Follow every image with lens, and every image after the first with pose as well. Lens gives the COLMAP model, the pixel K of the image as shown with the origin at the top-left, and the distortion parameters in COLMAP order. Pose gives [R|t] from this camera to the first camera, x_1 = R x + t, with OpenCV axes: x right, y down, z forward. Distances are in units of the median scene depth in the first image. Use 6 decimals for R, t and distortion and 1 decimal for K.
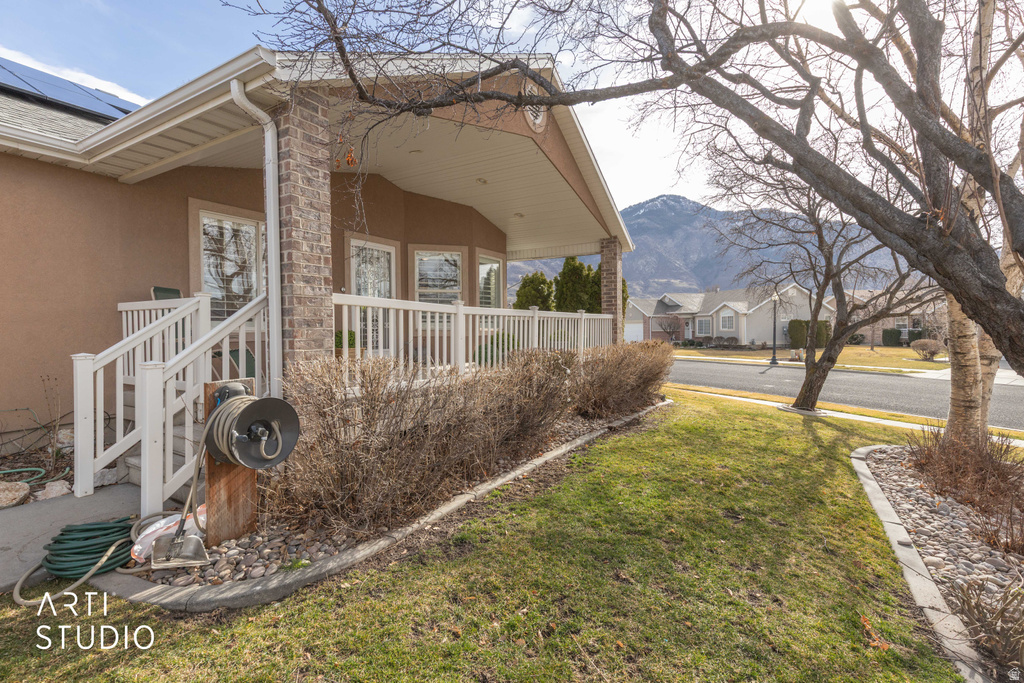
lens RADIAL K [[472.4, 0, 511.5], [0, 472.4, 338.4], [0, 0, 1]] dist [0.003609, 0.000443]
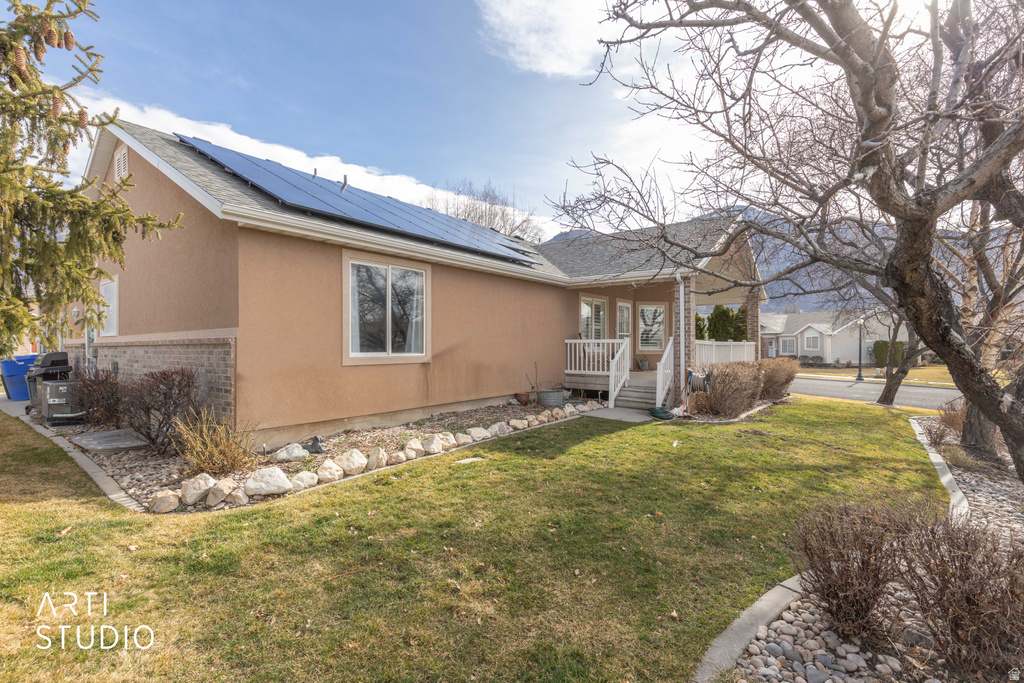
lens RADIAL K [[472.4, 0, 510.5], [0, 472.4, 342.1], [0, 0, 1]] dist [0.003609, 0.000443]
pose [[0.992265, 0.006306, -0.123974, -0.259227], [-0.009575, 0.999621, -0.025792, 0.000185], [0.123764, 0.026780, 0.991950, -0.442727]]
